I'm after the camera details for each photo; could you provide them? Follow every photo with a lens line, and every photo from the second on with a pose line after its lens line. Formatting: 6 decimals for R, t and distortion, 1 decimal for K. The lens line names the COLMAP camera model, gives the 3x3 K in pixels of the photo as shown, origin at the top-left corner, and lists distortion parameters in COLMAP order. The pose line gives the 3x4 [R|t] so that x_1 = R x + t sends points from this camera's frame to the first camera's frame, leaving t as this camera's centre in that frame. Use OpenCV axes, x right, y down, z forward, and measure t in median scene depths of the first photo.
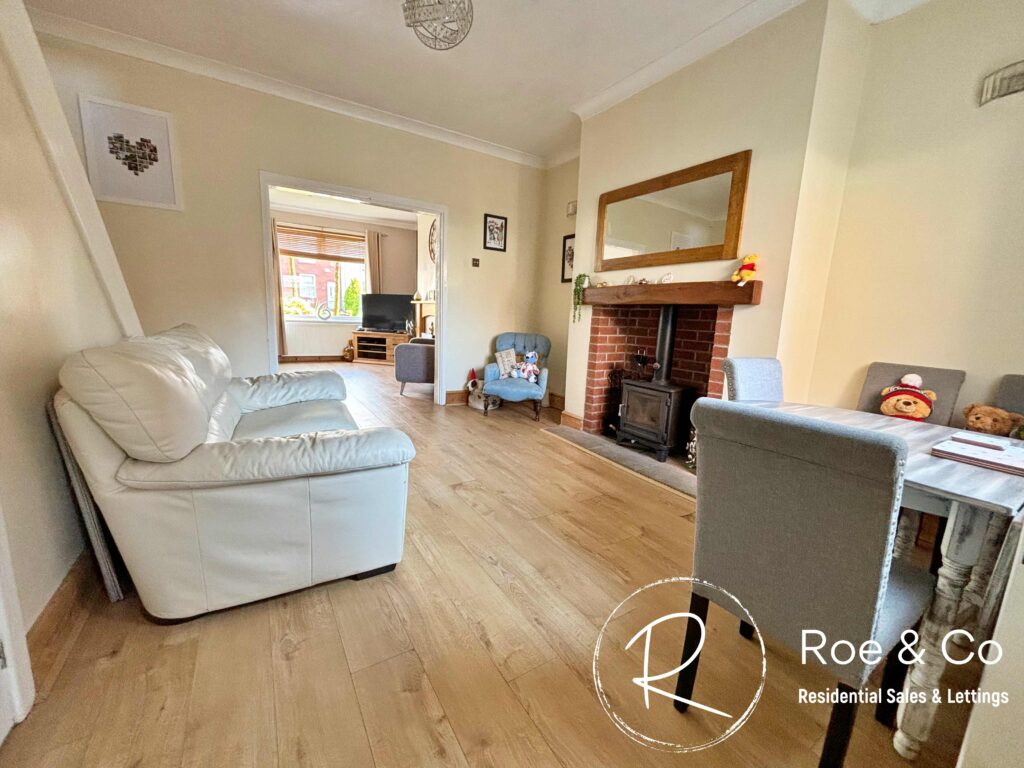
lens RADIAL K [[414.5, 0, 507.4], [0, 414.5, 387.9], [0, 0, 1]] dist [-0.000578, -0.000359]
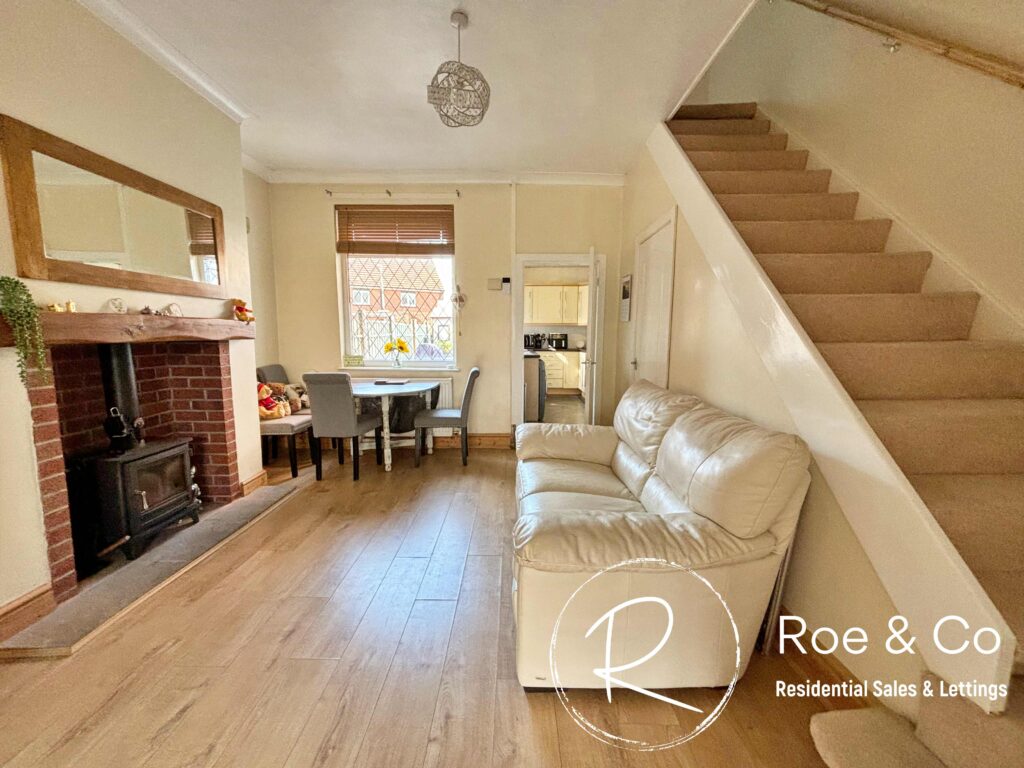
lens RADIAL K [[409.5, 0, 510.7], [0, 409.5, 382.5], [0, 0, 1]] dist [-0.000672, -0.000705]
pose [[-0.853164, -0.105057, 0.510954, -0.494290], [0.053616, 0.956662, 0.286224, -0.258759], [-0.518880, 0.271591, -0.810557, 1.083207]]
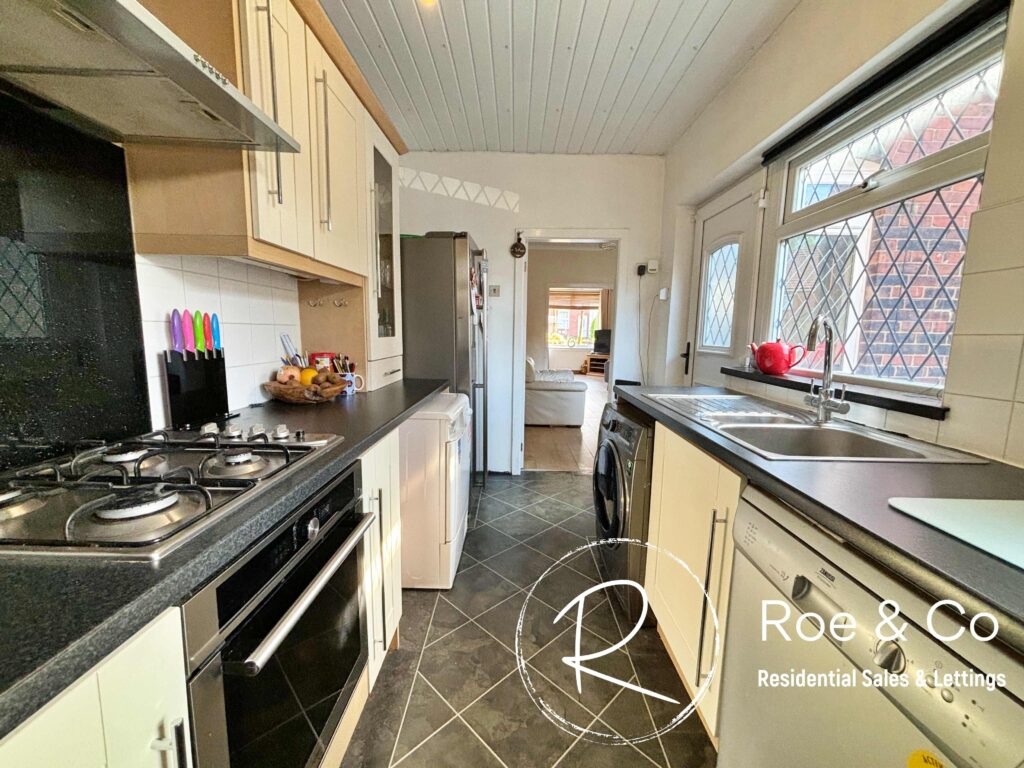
lens RADIAL K [[409.5, 0, 510.7], [0, 409.5, 382.5], [0, 0, 1]] dist [-0.000672, -0.000705]
pose [[0.843354, 0.040530, -0.535828, 0.250096], [-0.077921, 0.995836, -0.047318, 0.073612], [0.531679, 0.081658, 0.843000, -0.516162]]
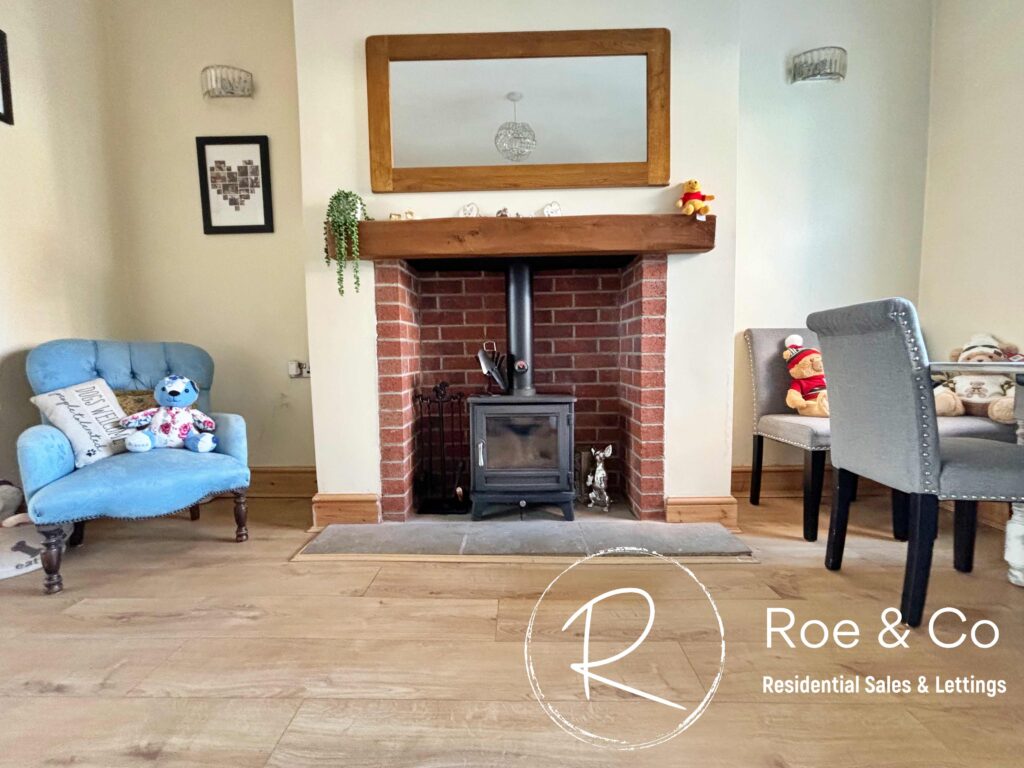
lens RADIAL K [[424.0, 0, 512.7], [0, 424.0, 388.8], [0, 0, 1]] dist [0.000167, -0.000418]
pose [[0.528526, -0.112127, 0.841480, -0.142736], [0.185869, 0.982472, 0.014171, -0.027899], [-0.828319, 0.148916, 0.540103, 0.607850]]
